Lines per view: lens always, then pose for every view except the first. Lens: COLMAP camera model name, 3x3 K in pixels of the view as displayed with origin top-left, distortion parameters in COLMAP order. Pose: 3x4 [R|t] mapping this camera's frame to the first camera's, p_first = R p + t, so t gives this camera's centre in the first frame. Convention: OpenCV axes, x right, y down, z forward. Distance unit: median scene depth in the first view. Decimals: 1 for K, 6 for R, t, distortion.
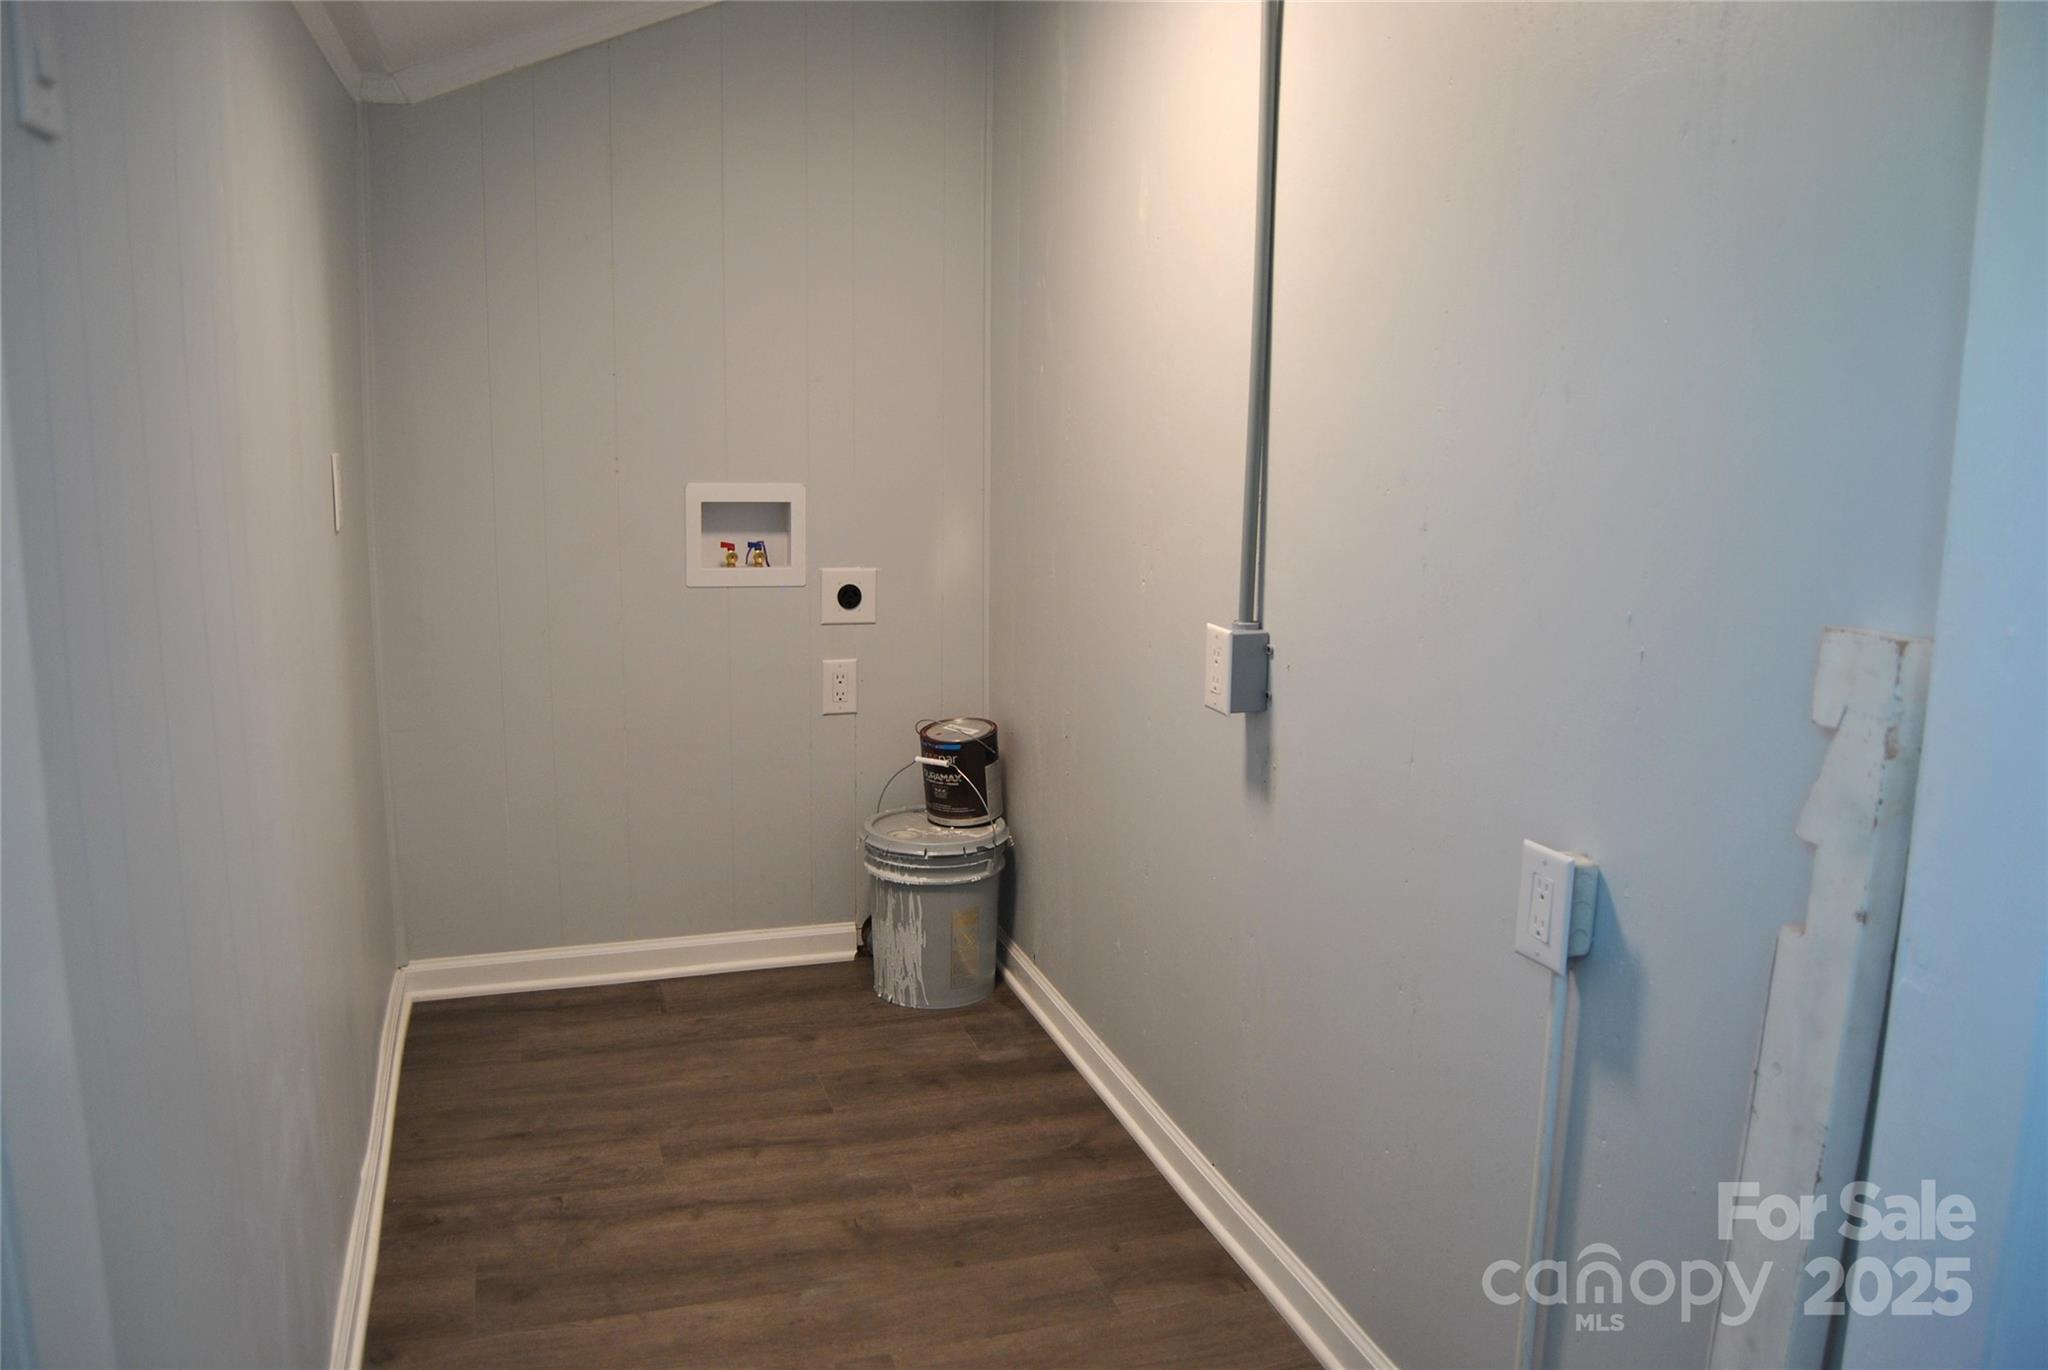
lens RADIAL K [[1599.0, 0, 1028.8], [0, 1599.0, 686.3], [0, 0, 1]] dist [-0.096207, 0.041517]
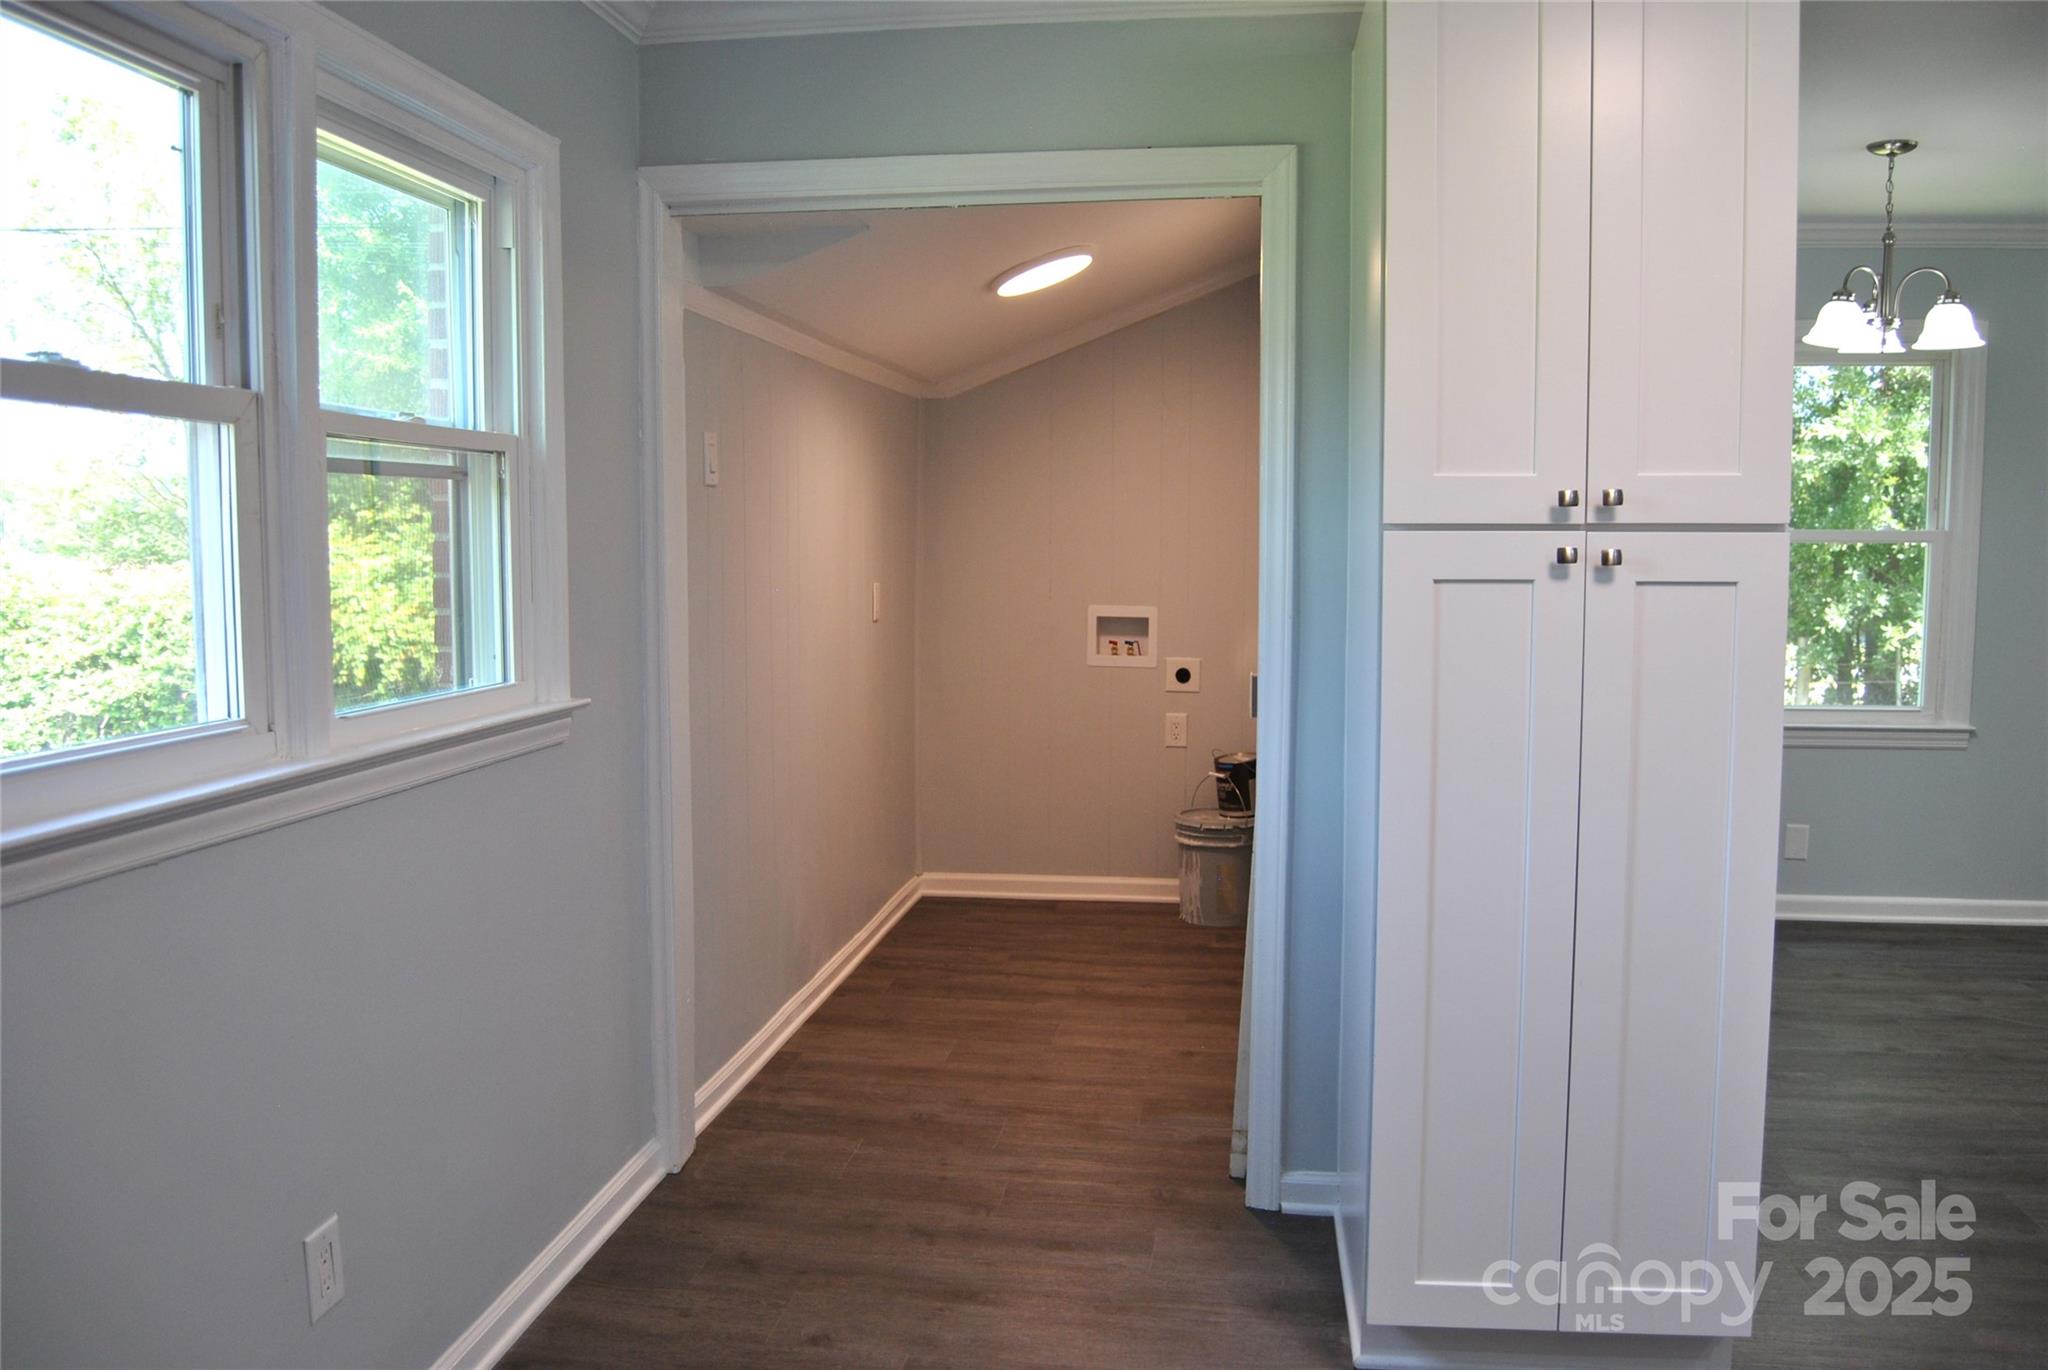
lens RADIAL K [[1599.0, 0, 1028.4], [0, 1599.0, 691.8], [0, 0, 1]] dist [-0.096207, 0.041517]
pose [[0.901110, 0.027424, -0.432722, 0.471808], [-0.066914, 0.994837, -0.076295, 0.100184], [0.428396, 0.097706, 0.898293, -0.565193]]
